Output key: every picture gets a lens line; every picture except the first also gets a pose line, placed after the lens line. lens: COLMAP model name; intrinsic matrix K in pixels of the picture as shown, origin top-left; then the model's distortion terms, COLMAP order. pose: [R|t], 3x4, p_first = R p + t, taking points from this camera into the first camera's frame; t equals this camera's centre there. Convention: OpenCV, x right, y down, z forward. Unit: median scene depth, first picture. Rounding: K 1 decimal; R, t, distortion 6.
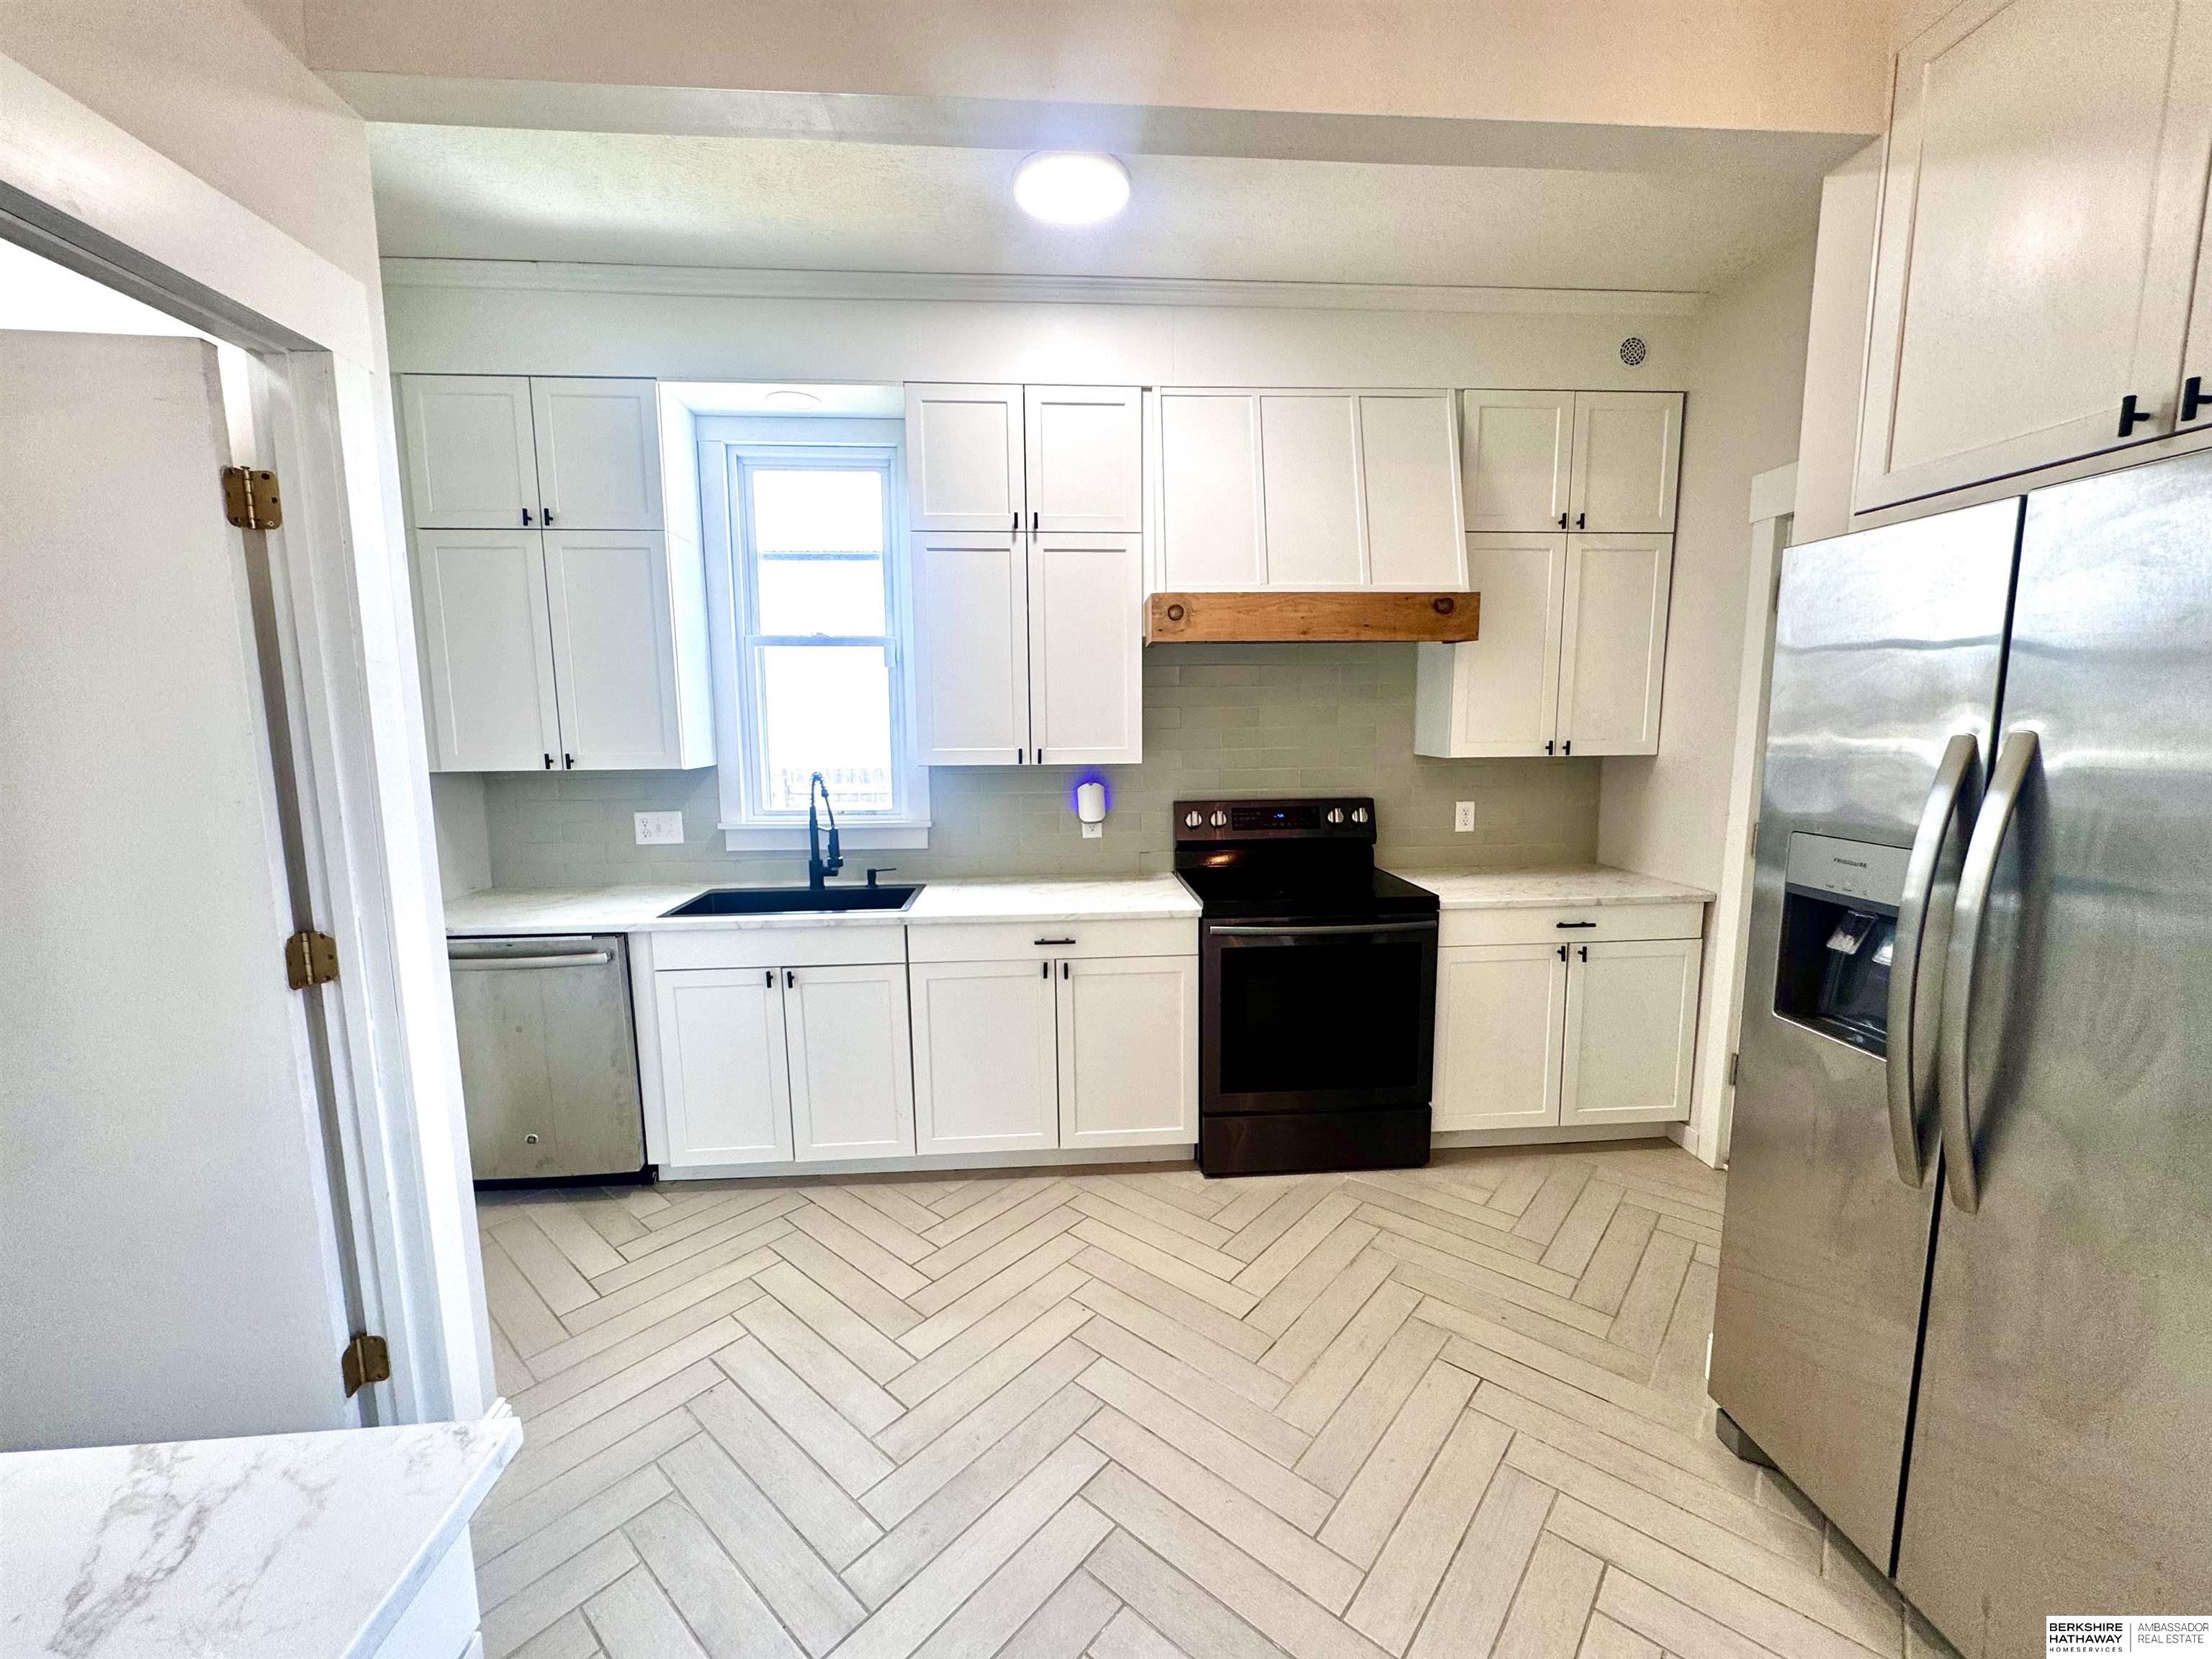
lens RADIAL K [[878.9, 0, 1101.4], [0, 878.9, 833.6], [0, 0, 1]] dist [-0.003189, -0.000049]
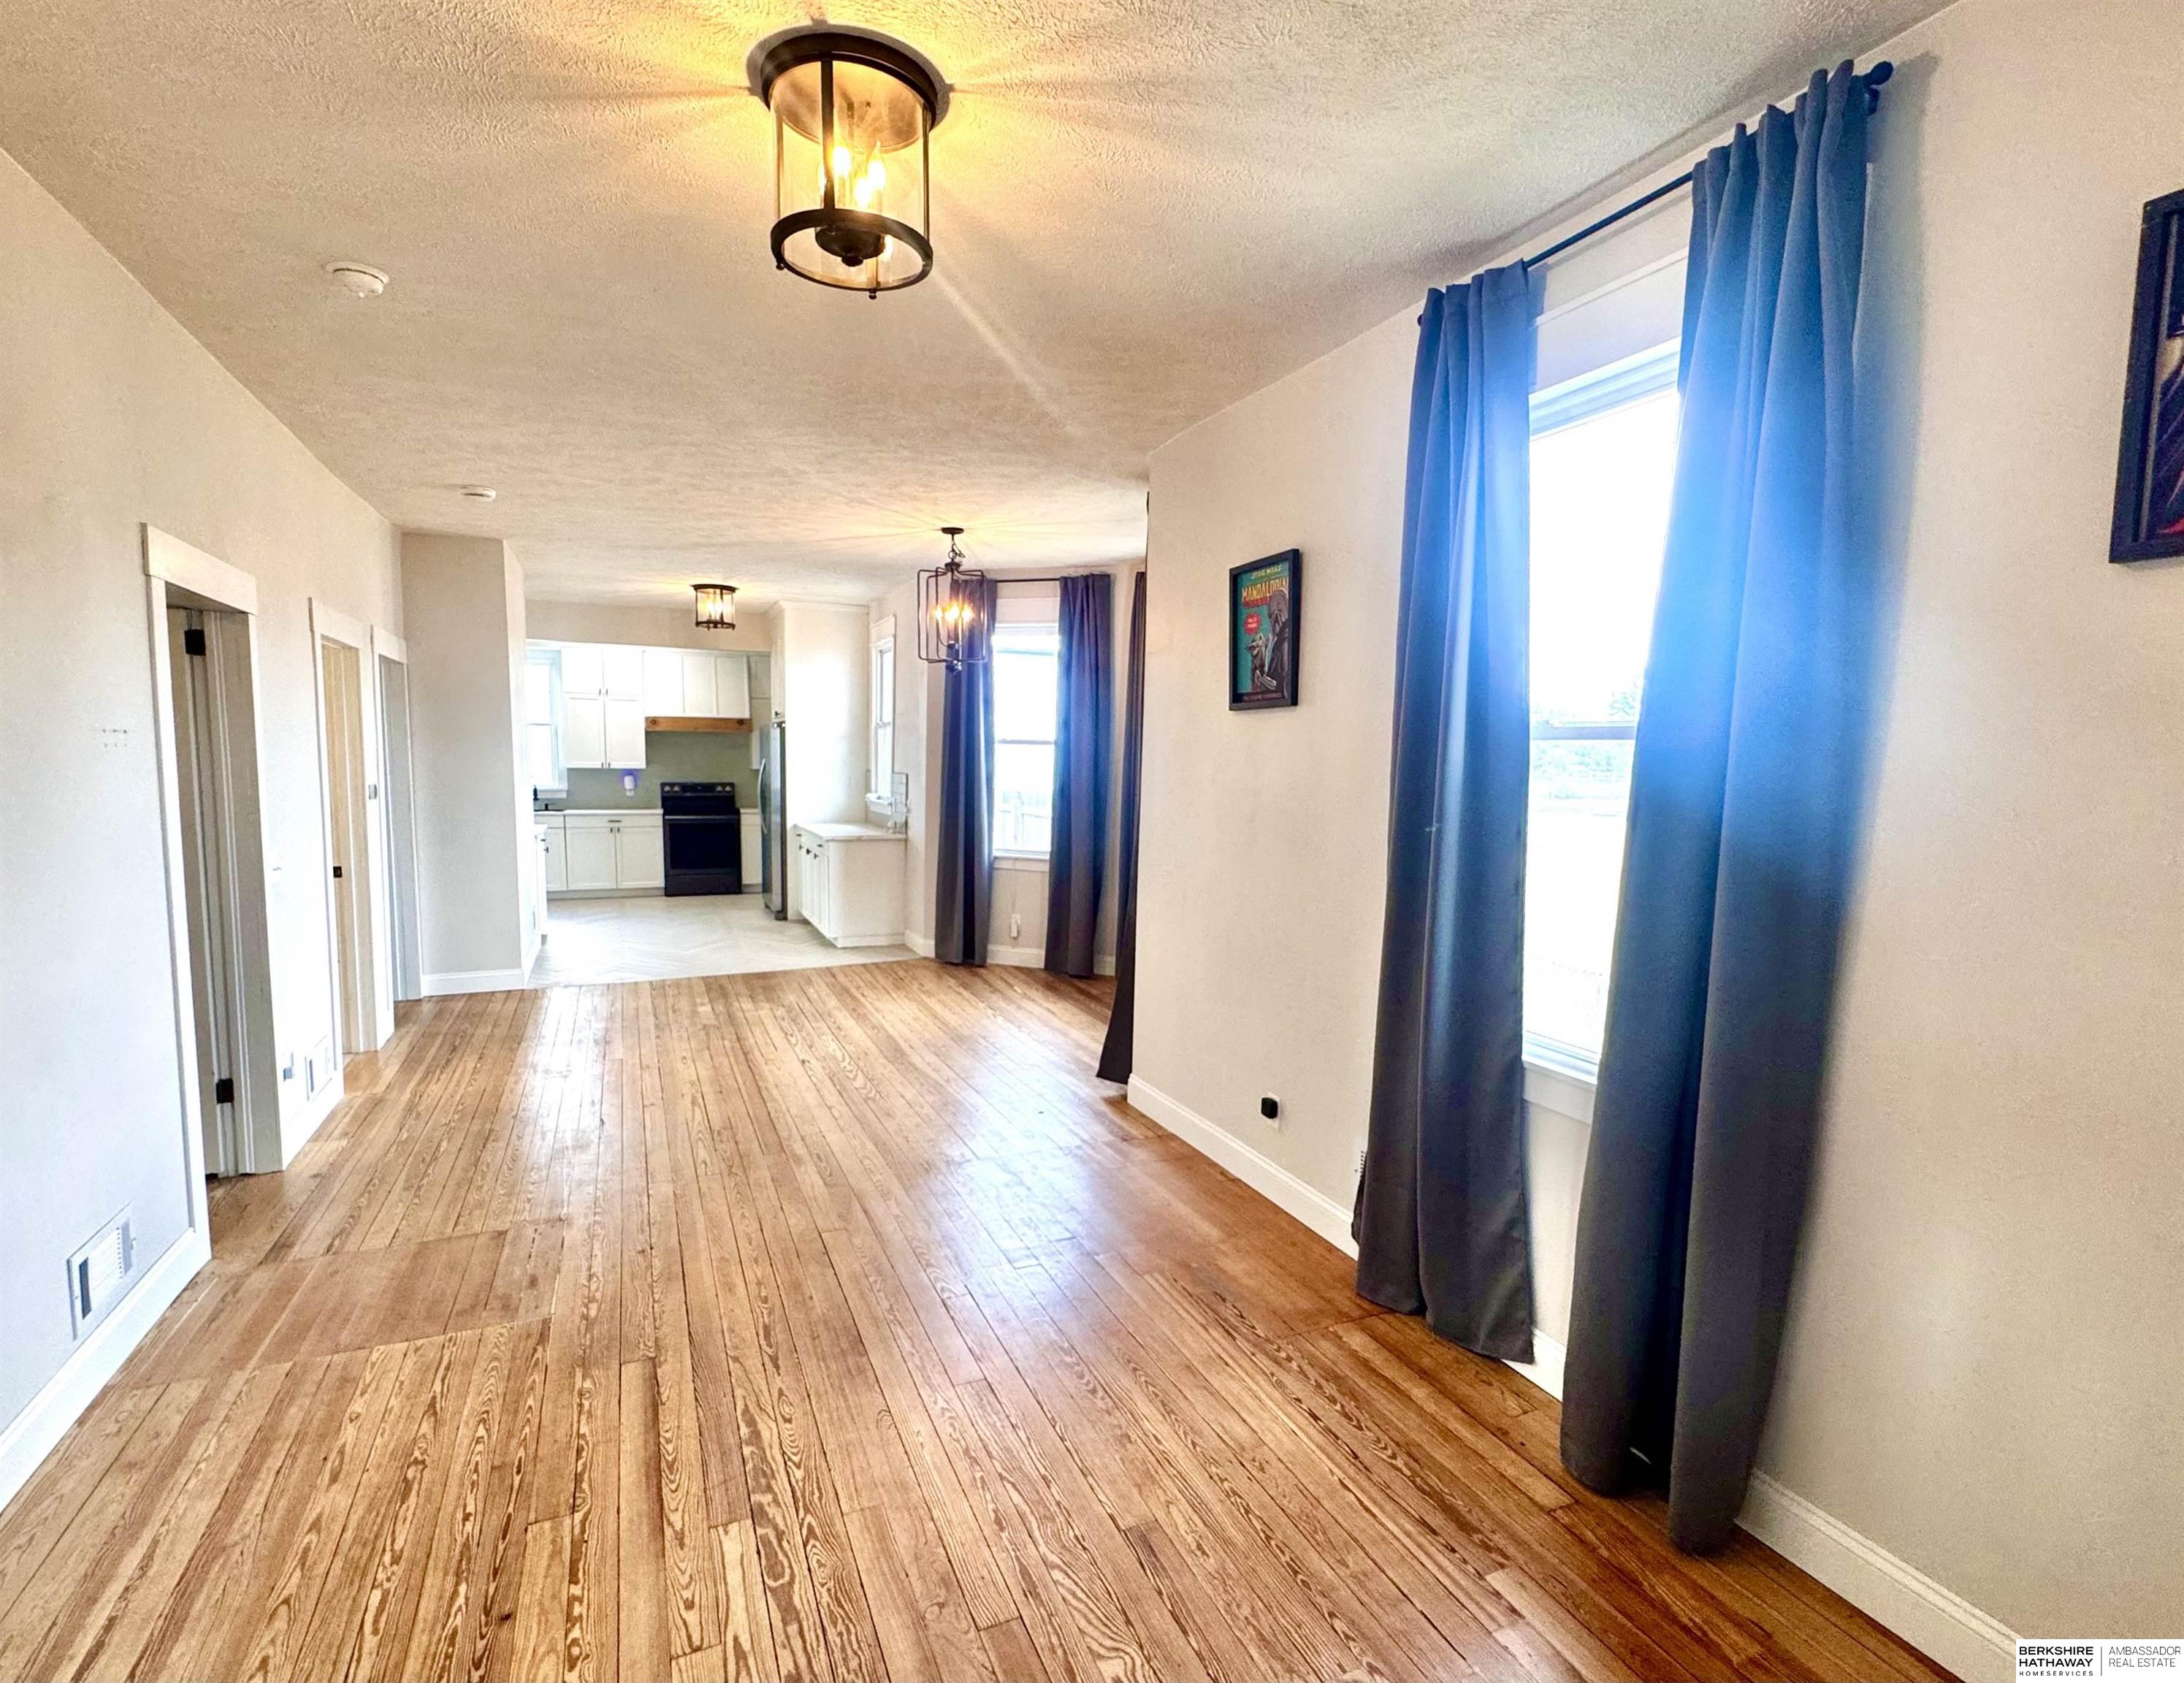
lens RADIAL K [[1080.2, 0, 1095.0], [0, 1080.2, 861.7], [0, 0, 1]] dist [-0.002547, 0.000068]
pose [[0.942612, -0.012895, 0.333641, 0.274244], [0.023633, 0.999324, -0.028148, 0.403382], [-0.333052, 0.034417, 0.942280, -3.188896]]
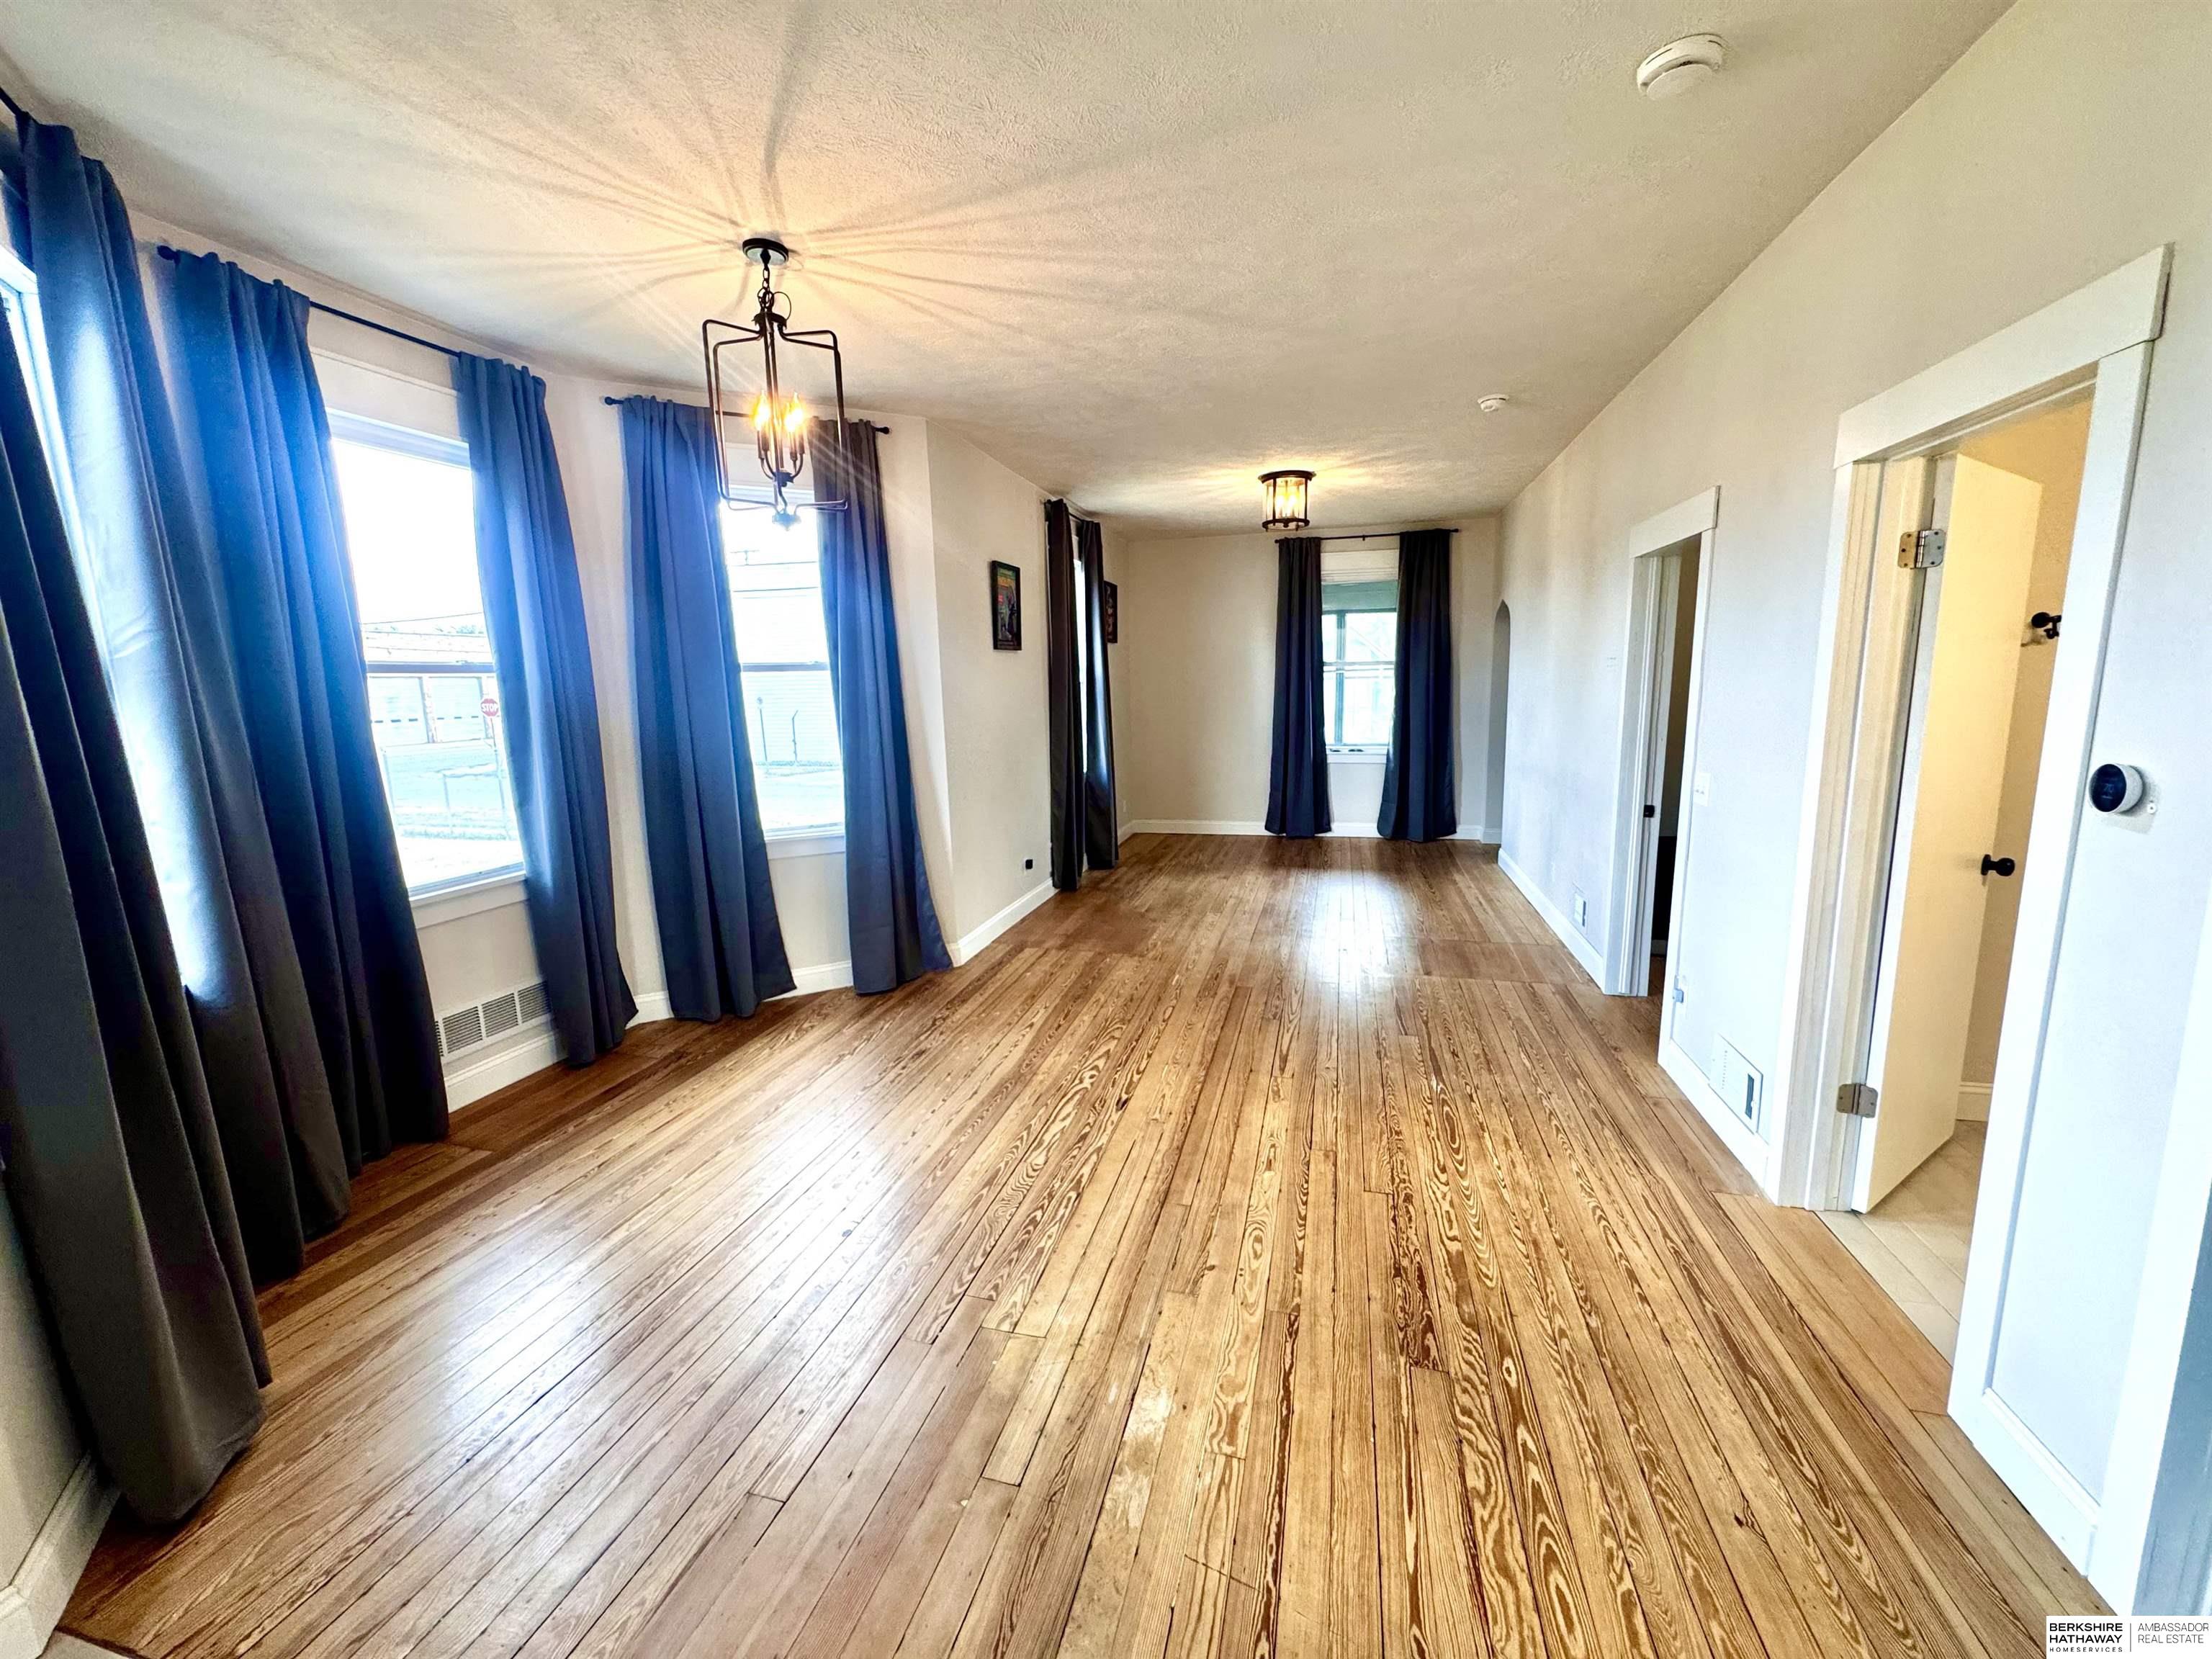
lens RADIAL K [[878.9, 0, 1105.1], [0, 878.9, 830.4], [0, 0, 1]] dist [-0.003189, -0.000049]
pose [[-0.945410, -0.027808, 0.324694, 0.086104], [0.069792, 0.955958, 0.285084, 0.031076], [-0.318322, 0.292183, -0.901832, -0.273457]]
